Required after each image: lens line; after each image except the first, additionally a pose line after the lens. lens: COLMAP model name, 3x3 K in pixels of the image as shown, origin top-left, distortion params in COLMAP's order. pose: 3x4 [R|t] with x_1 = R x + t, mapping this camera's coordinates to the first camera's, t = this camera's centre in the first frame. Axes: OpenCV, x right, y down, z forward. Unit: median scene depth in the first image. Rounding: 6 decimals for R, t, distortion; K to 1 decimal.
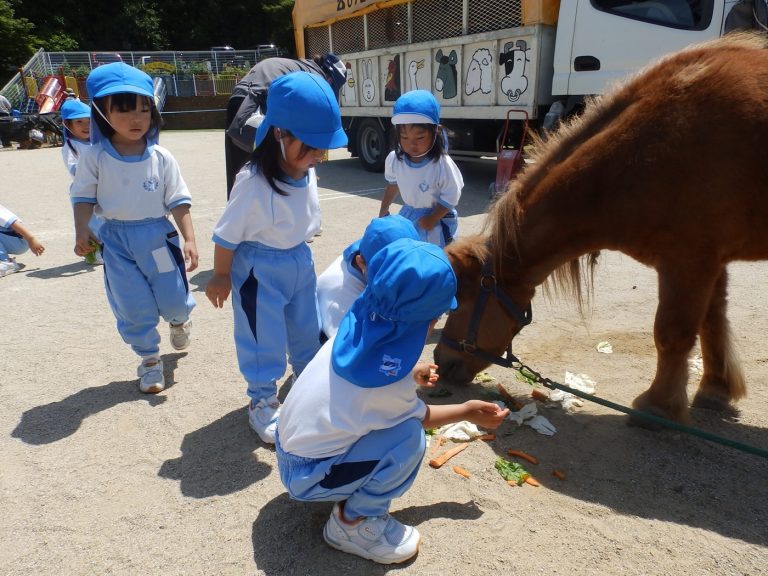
lens RADIAL K [[550.5, 0, 390.3], [0, 550.5, 291.9], [0, 0, 1]] dist [0.012922, 0.010694]
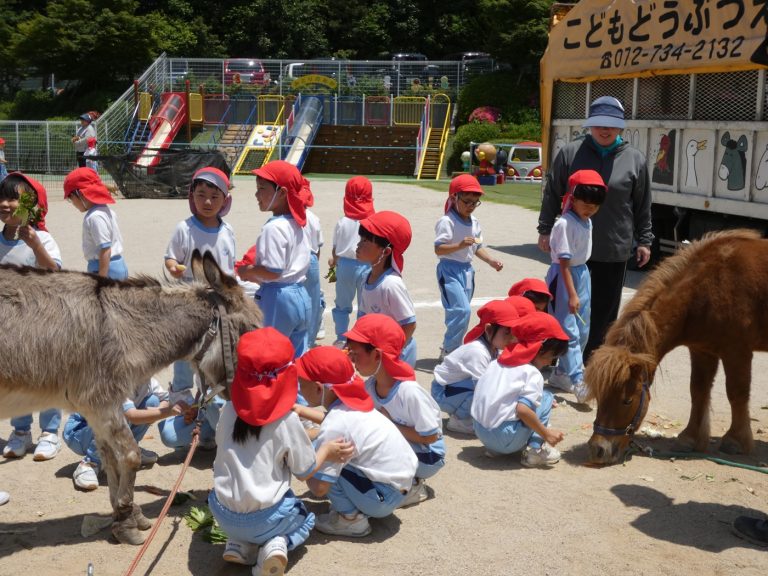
lens RADIAL K [[1015.0, 0, 385.2], [0, 1015.0, 286.6], [0, 0, 1]] dist [0.028600, 0.000000]
pose [[0.962060, 0.084374, -0.259463, 0.012316], [-0.127742, 0.979606, -0.155095, 0.066883], [0.241085, 0.182355, 0.953218, -0.429265]]
